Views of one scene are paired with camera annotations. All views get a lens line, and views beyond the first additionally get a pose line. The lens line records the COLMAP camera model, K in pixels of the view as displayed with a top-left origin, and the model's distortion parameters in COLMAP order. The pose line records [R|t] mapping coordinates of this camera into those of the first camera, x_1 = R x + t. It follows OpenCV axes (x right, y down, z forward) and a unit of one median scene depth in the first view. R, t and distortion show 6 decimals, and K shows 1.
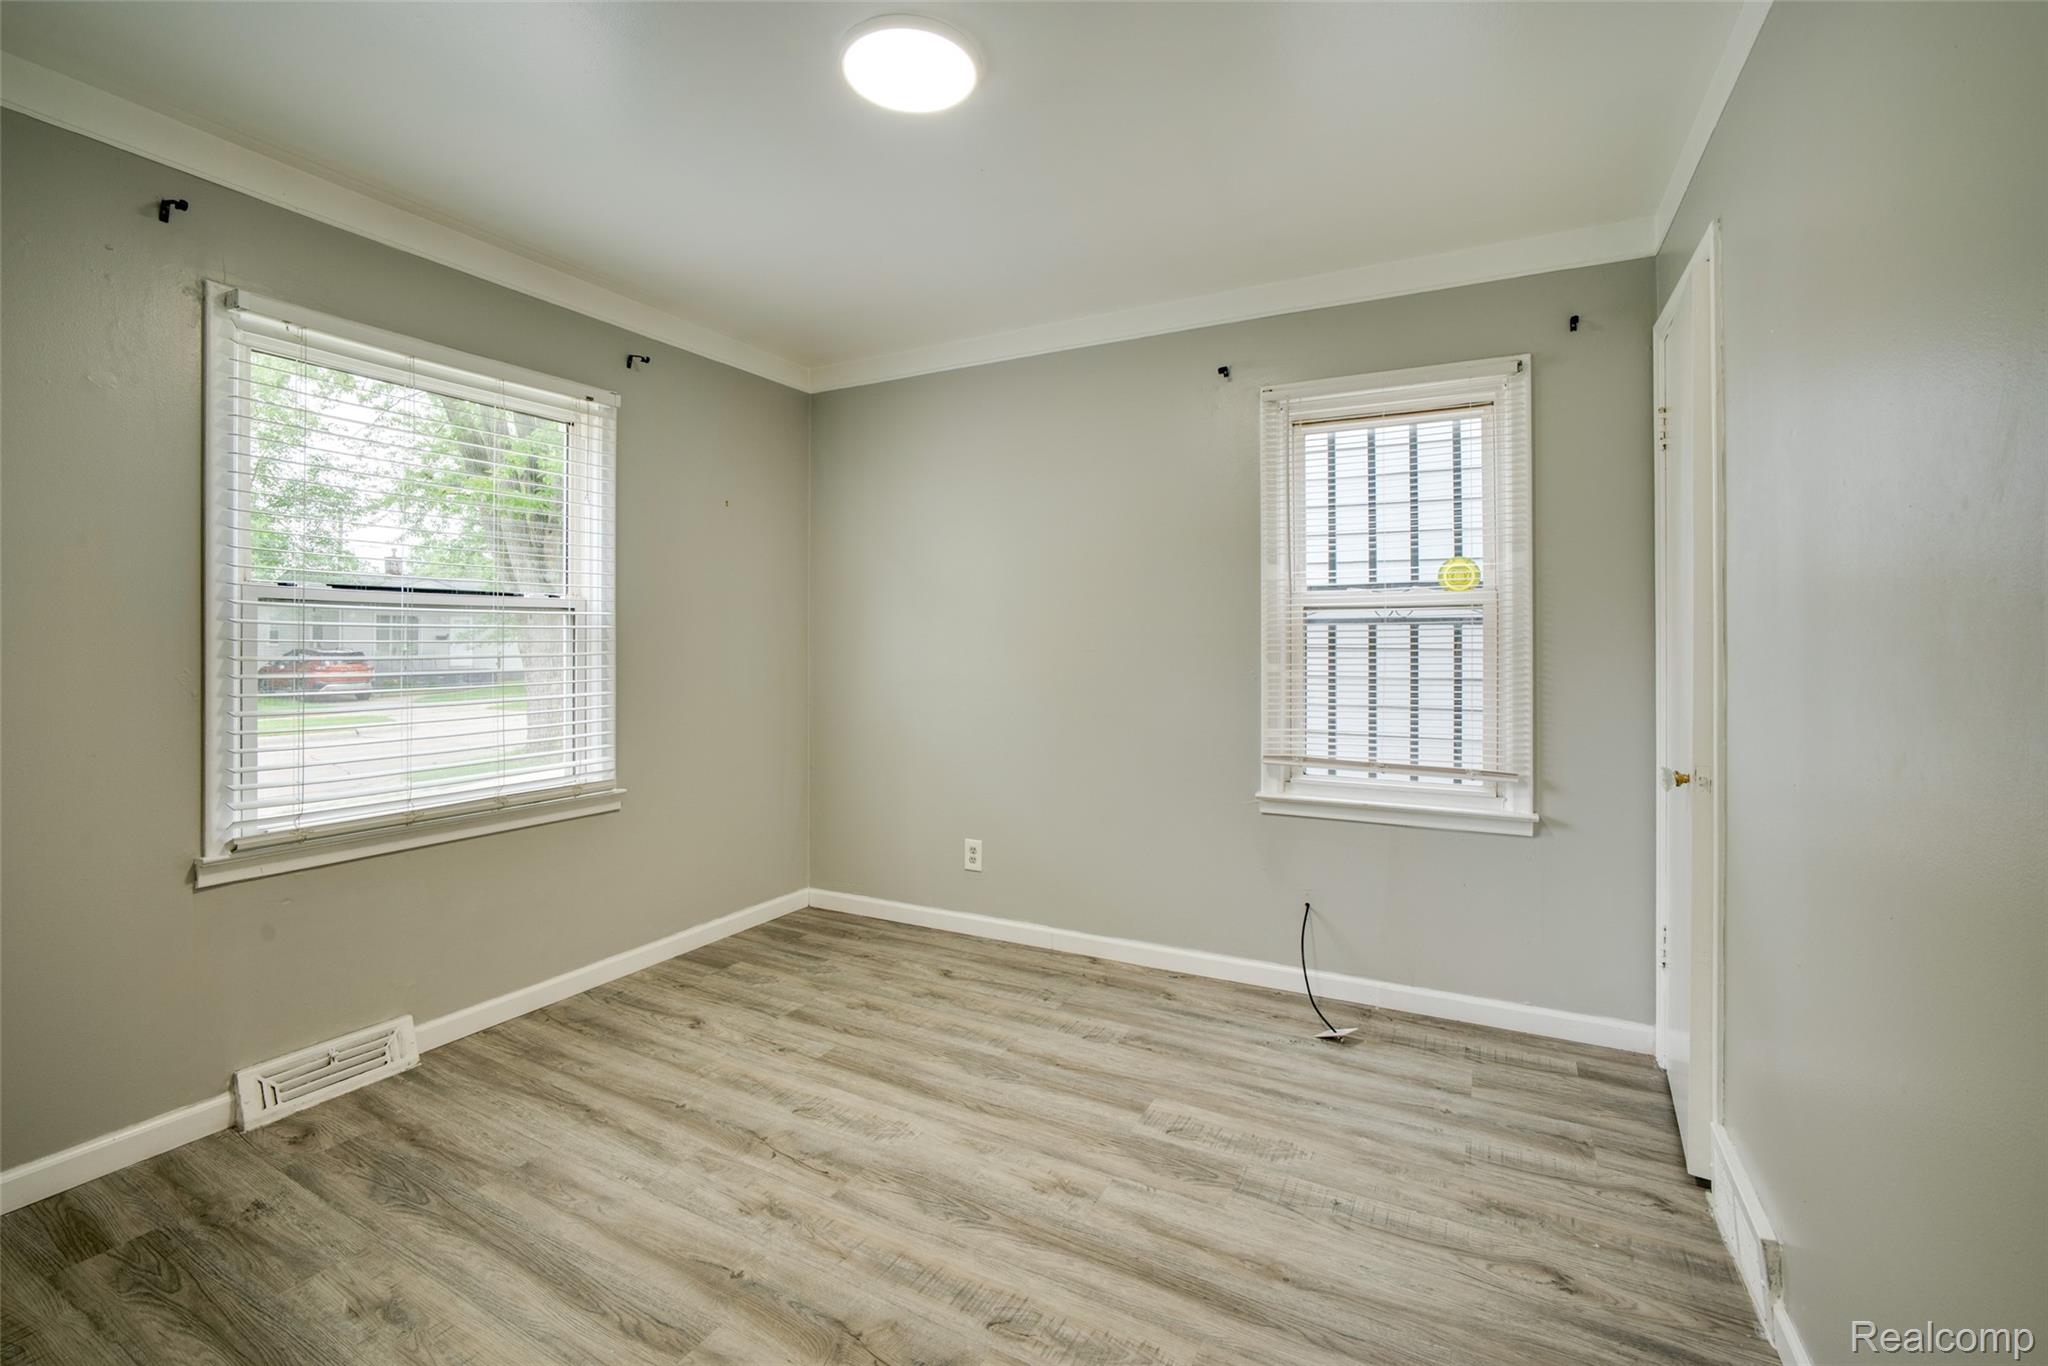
lens RADIAL K [[889.4, 0, 1039.4], [0, 889.4, 628.7], [0, 0, 1]] dist [-0.029101, 0.011969]
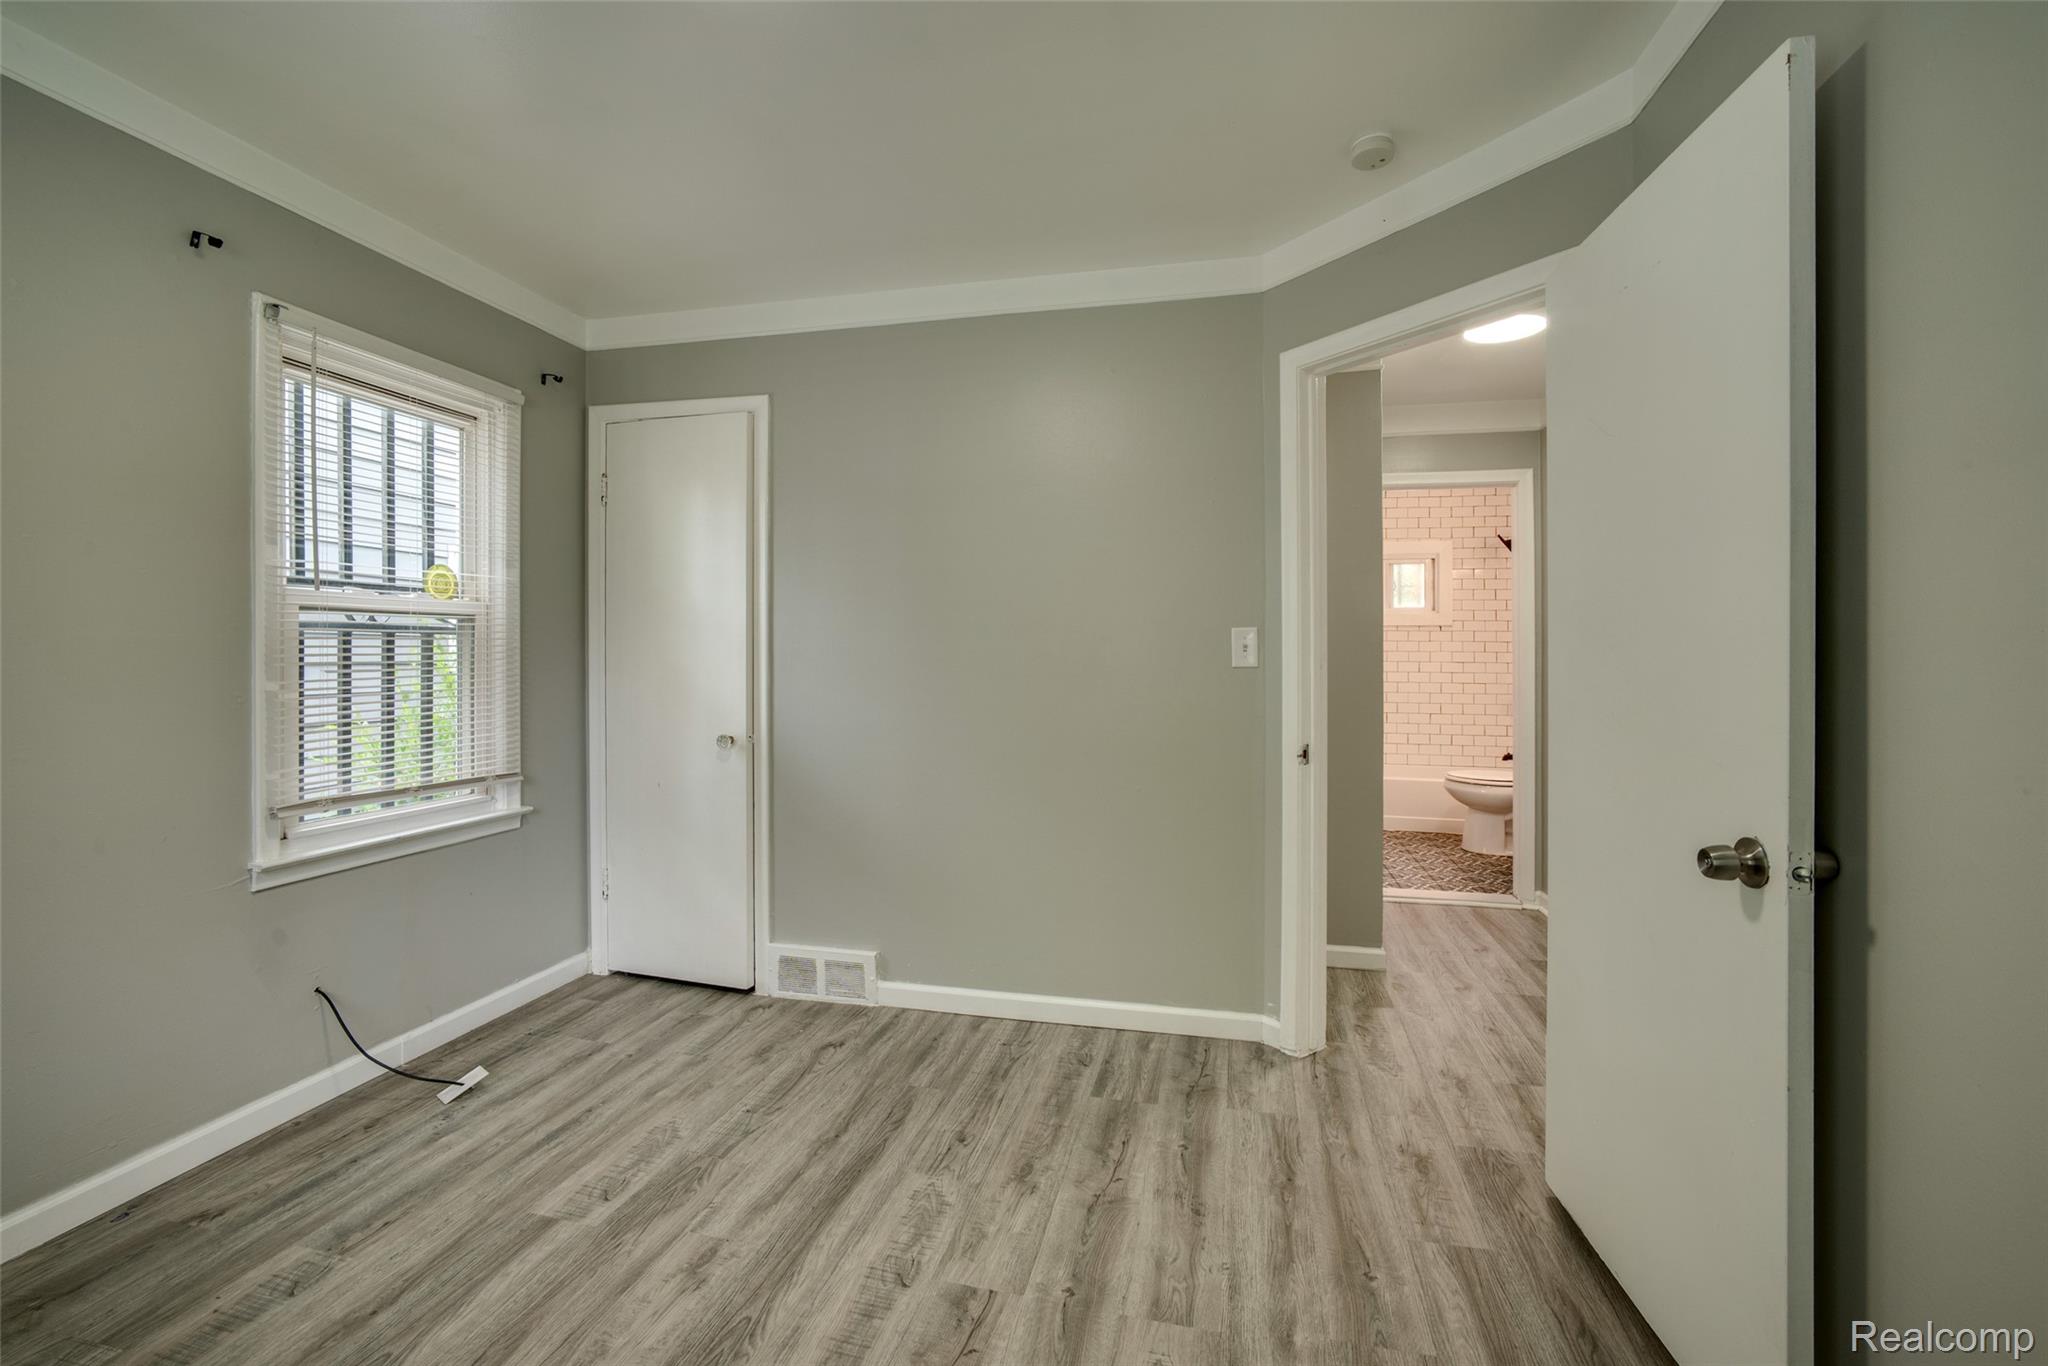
lens RADIAL K [[870.1, 0, 1025.1], [0, 870.1, 669.9], [0, 0, 1]] dist [-0.029923, 0.011395]
pose [[-0.247383, -0.015399, 0.968796, -0.667648], [-0.011348, 0.999851, 0.012995, 0.016879], [-0.968851, -0.007780, -0.247520, 0.684700]]
